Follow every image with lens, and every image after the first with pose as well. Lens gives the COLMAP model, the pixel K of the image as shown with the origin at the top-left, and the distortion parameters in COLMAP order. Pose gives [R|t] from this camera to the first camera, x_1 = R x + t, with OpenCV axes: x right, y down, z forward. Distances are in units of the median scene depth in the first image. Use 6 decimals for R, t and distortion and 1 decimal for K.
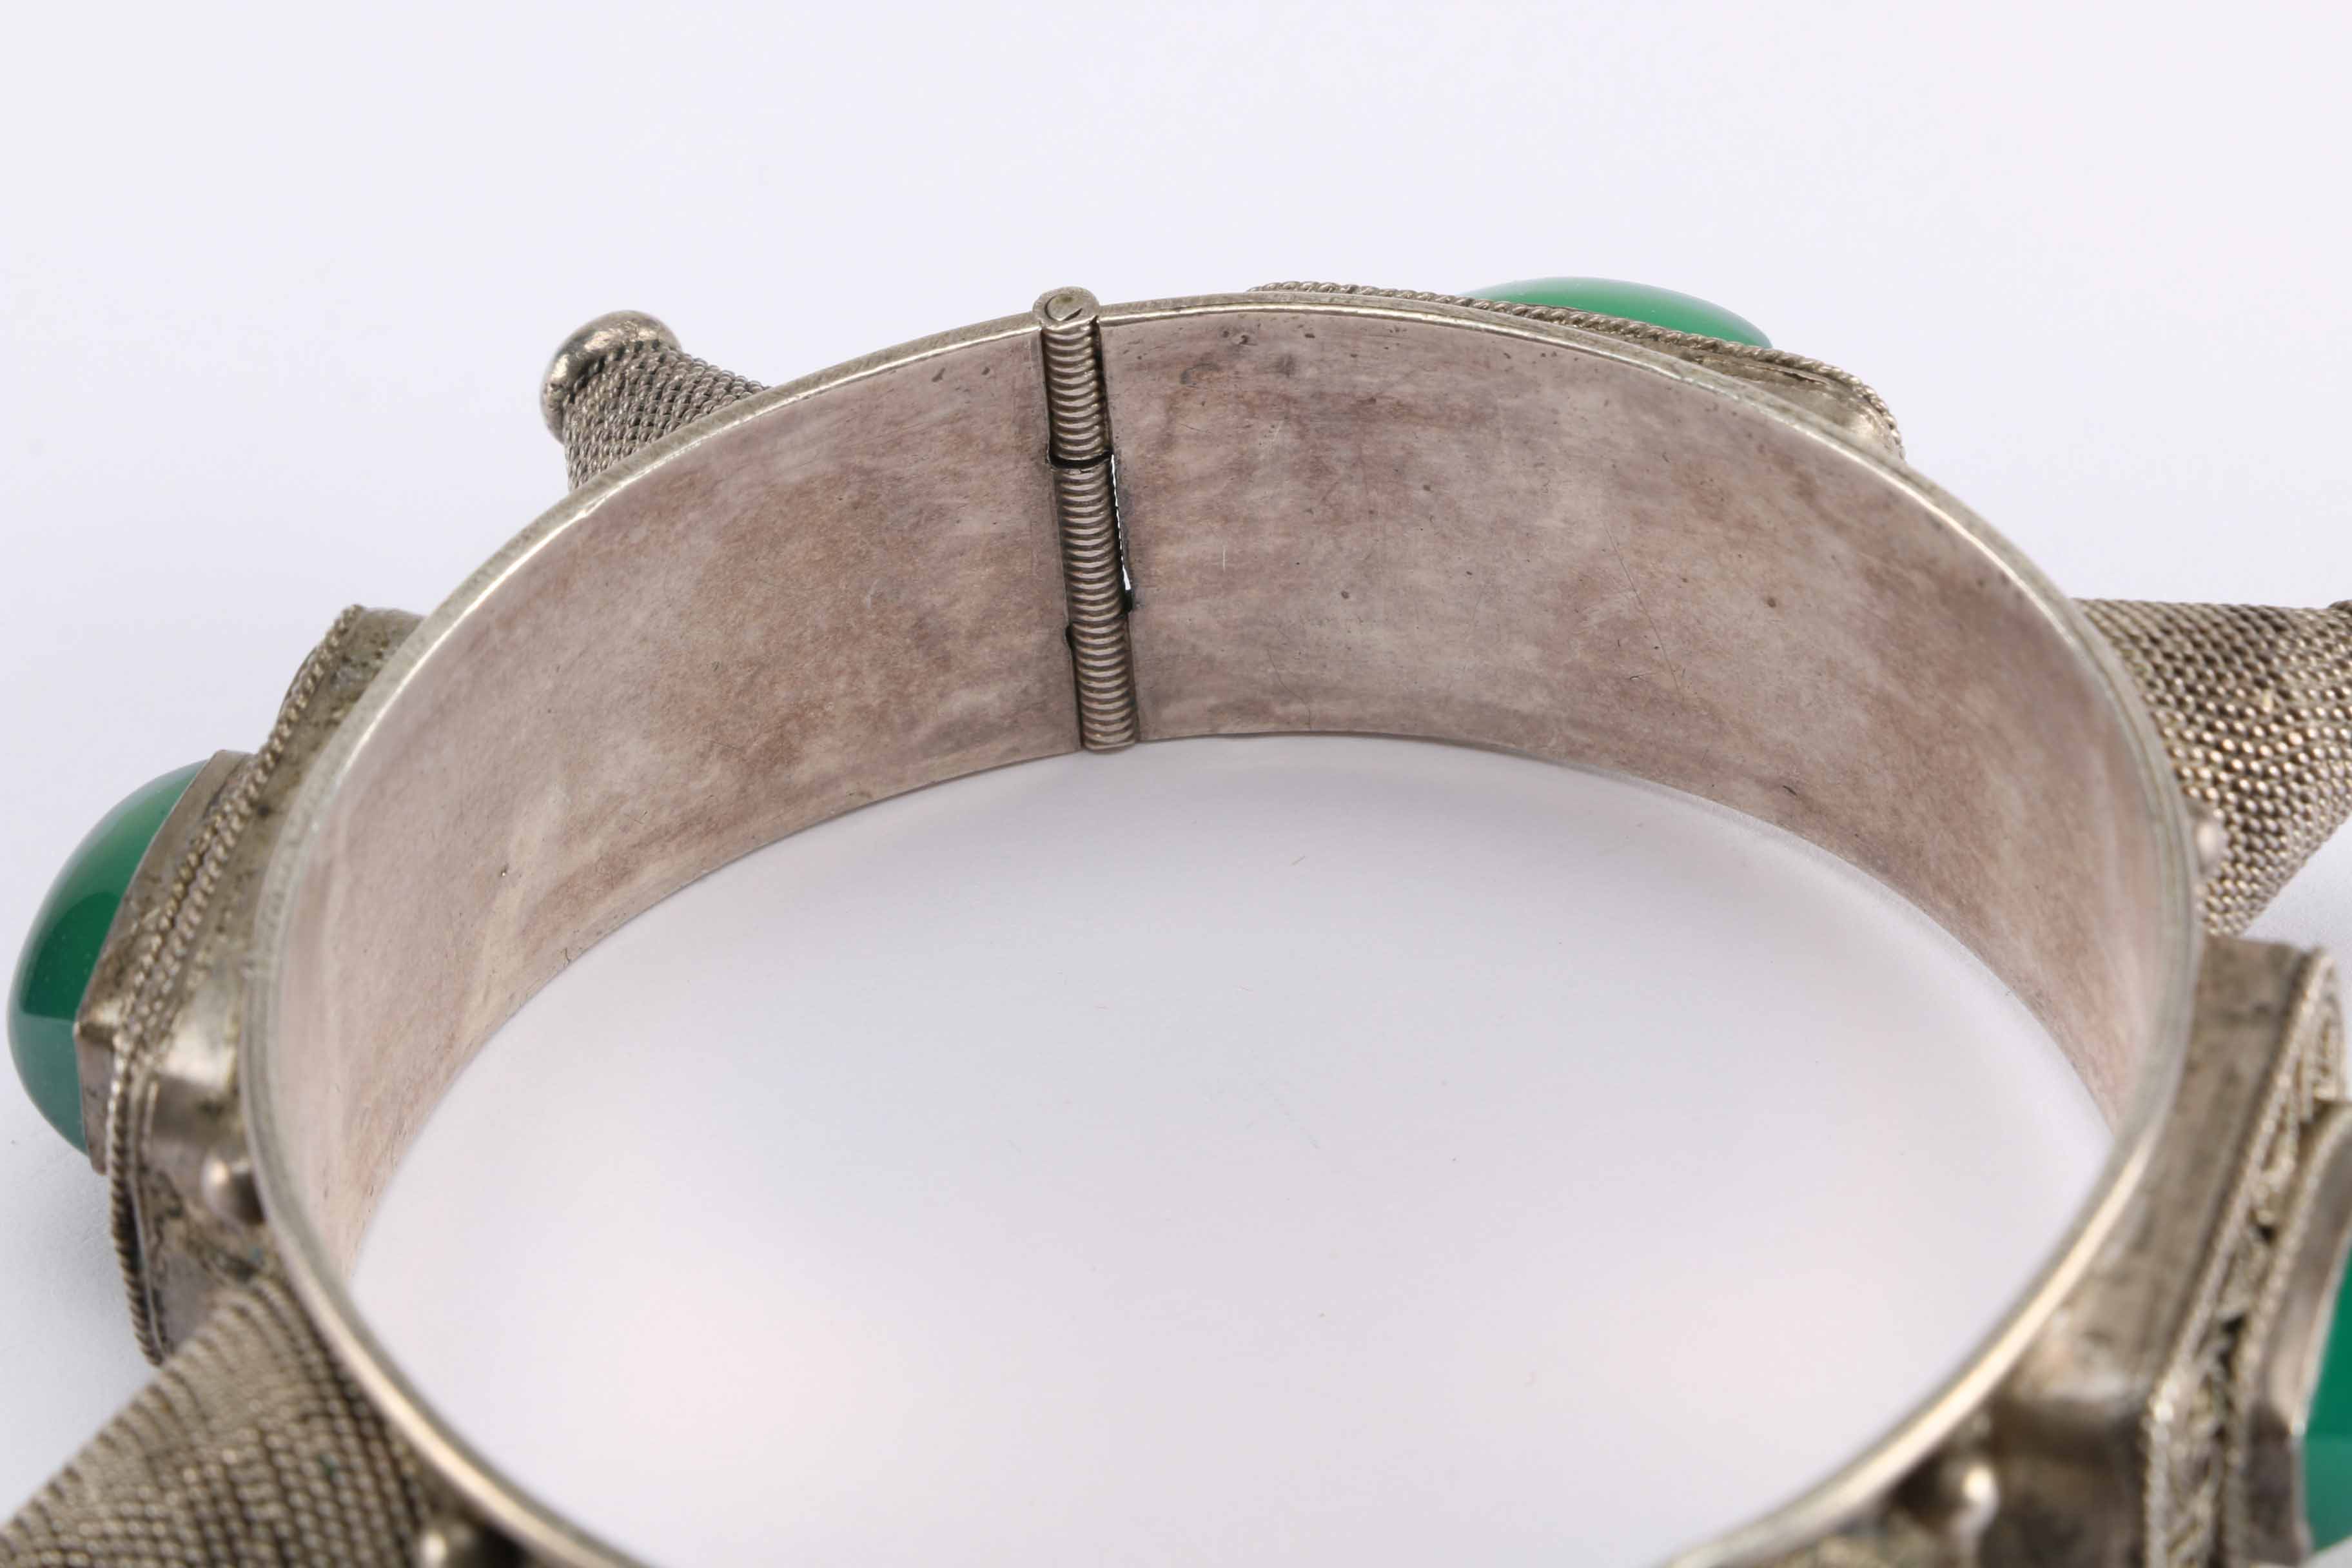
lens RADIAL K [[12148.7, 0, 1164.2], [0, 12148.7, 781.0], [0, 0, 1]] dist [-0.156574, 0.000000]
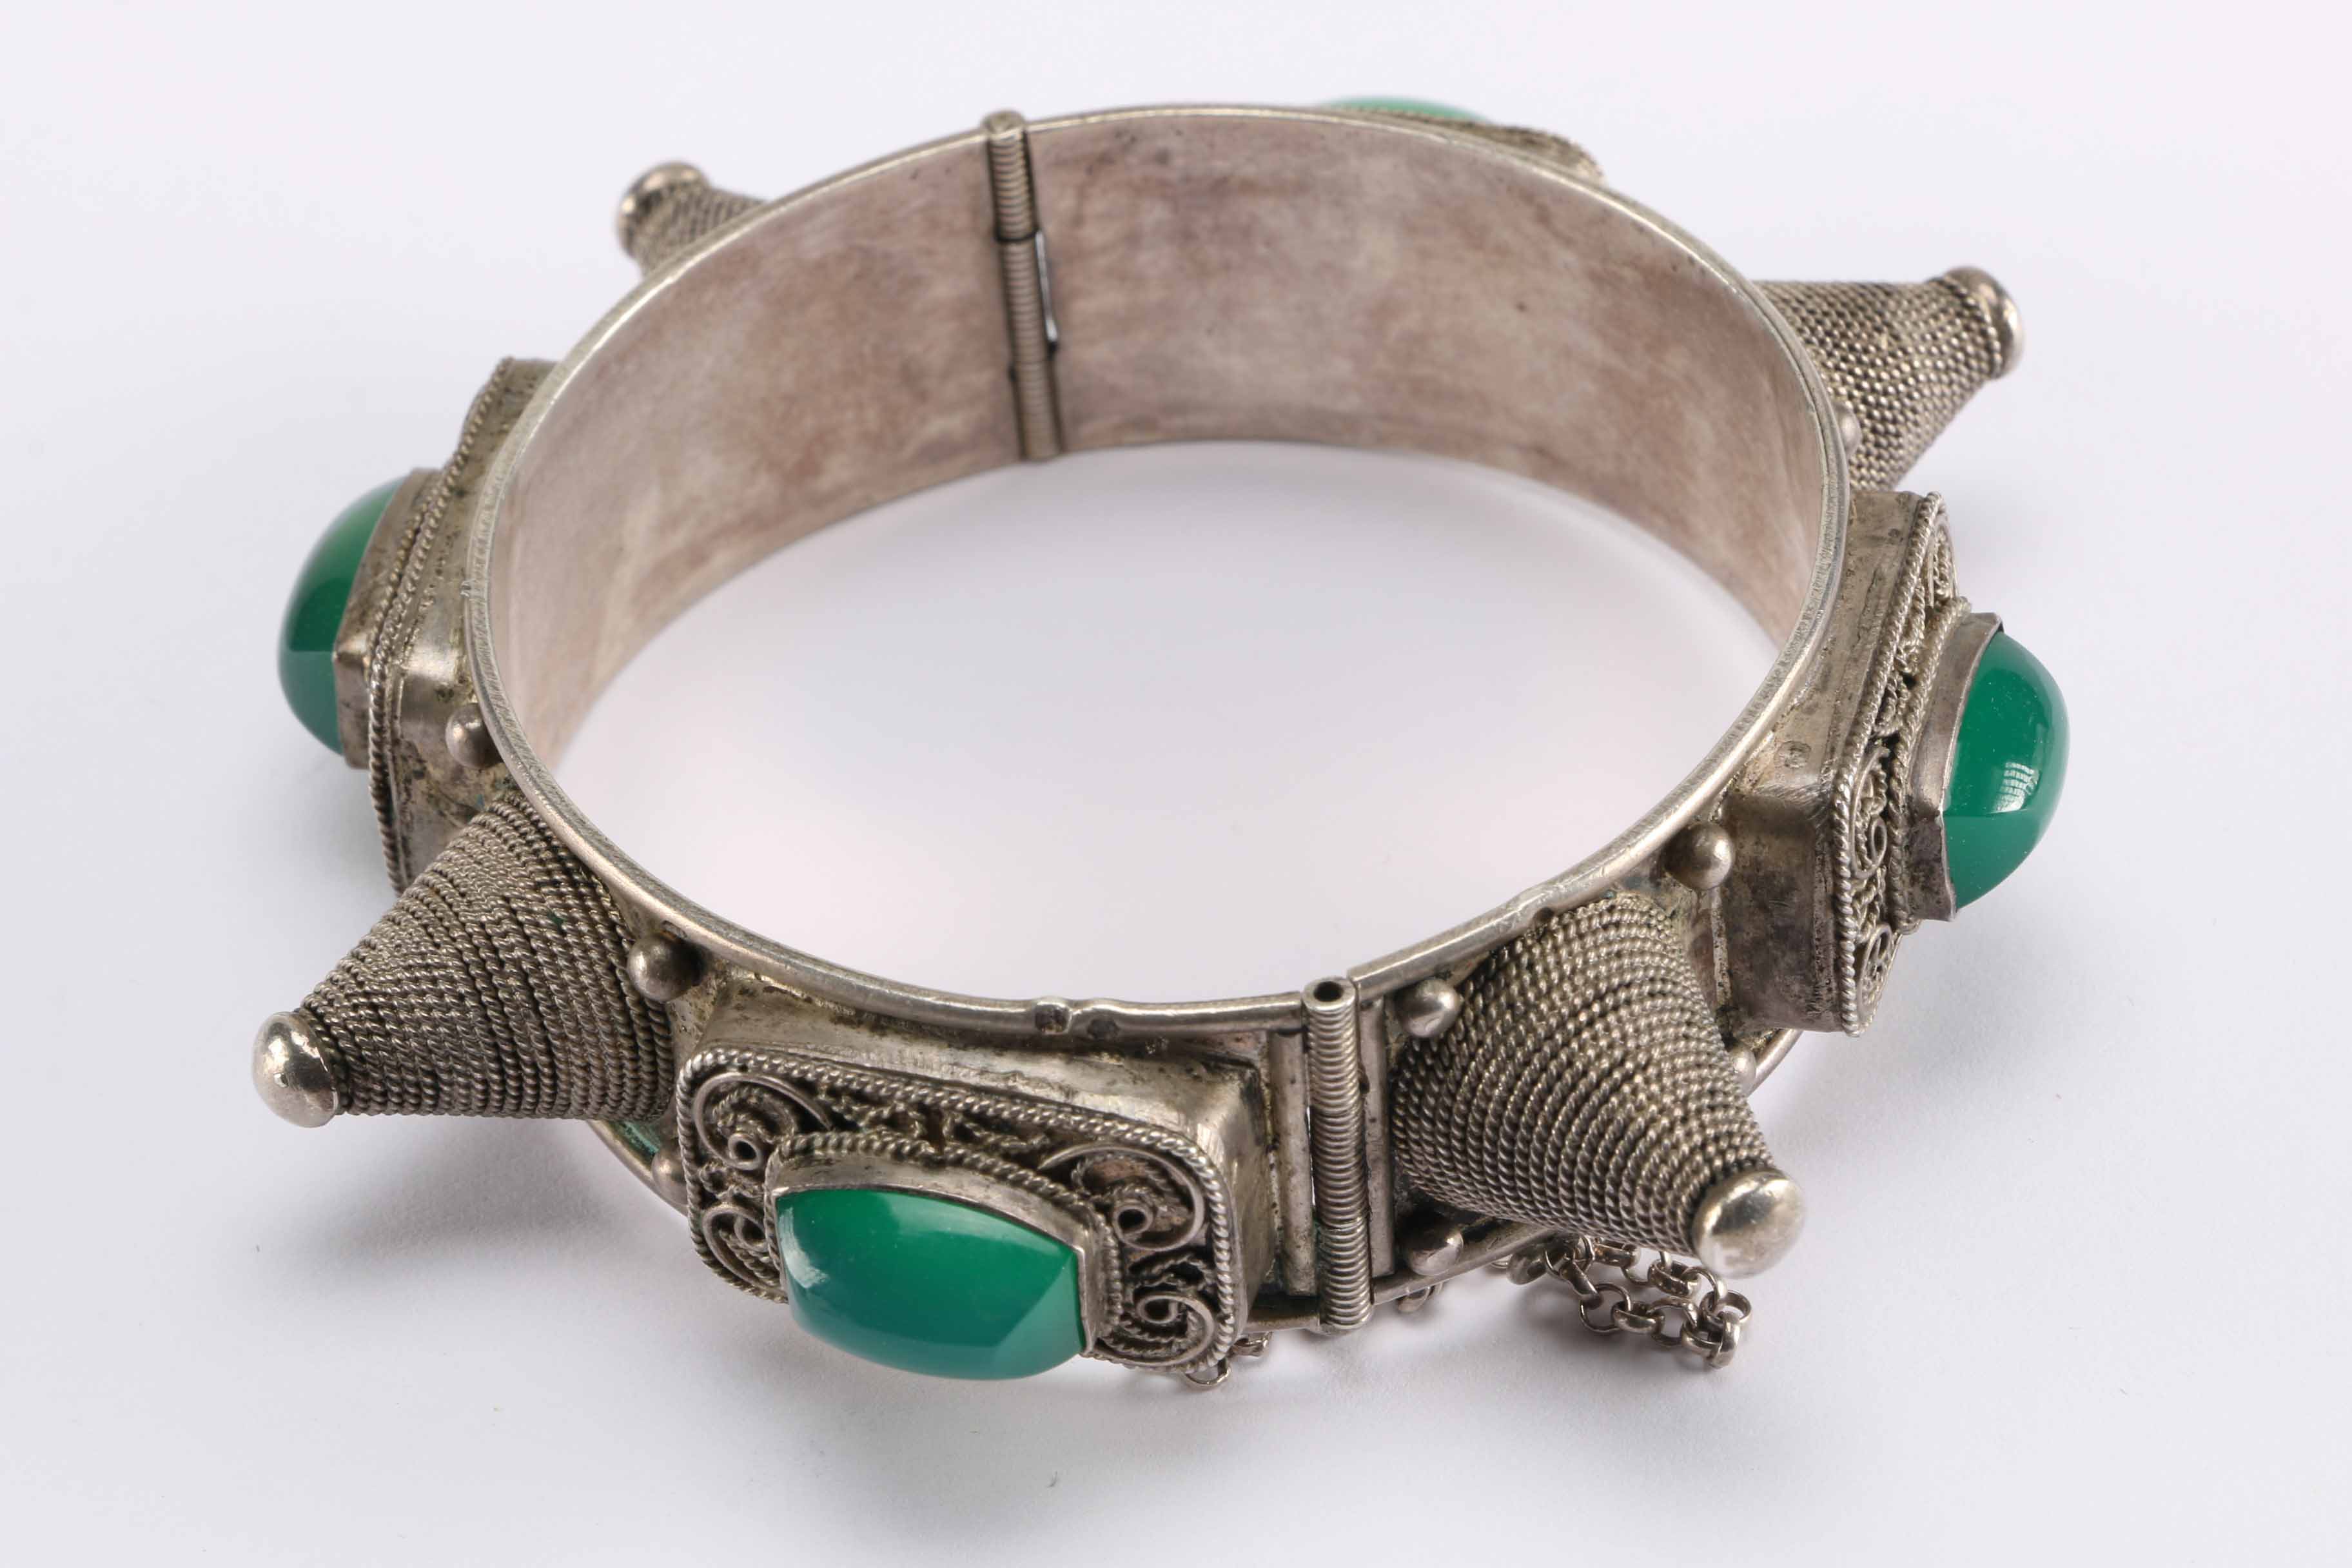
lens RADIAL K [[12148.7, 0, 1185.0], [0, 12148.7, 785.8], [0, 0, 1]] dist [-0.156574, 0.000000]
pose [[0.997453, -0.057319, 0.042455, -0.051218], [0.059267, 0.997175, -0.046153, 0.103201], [-0.039689, 0.048552, 0.998032, -0.387346]]
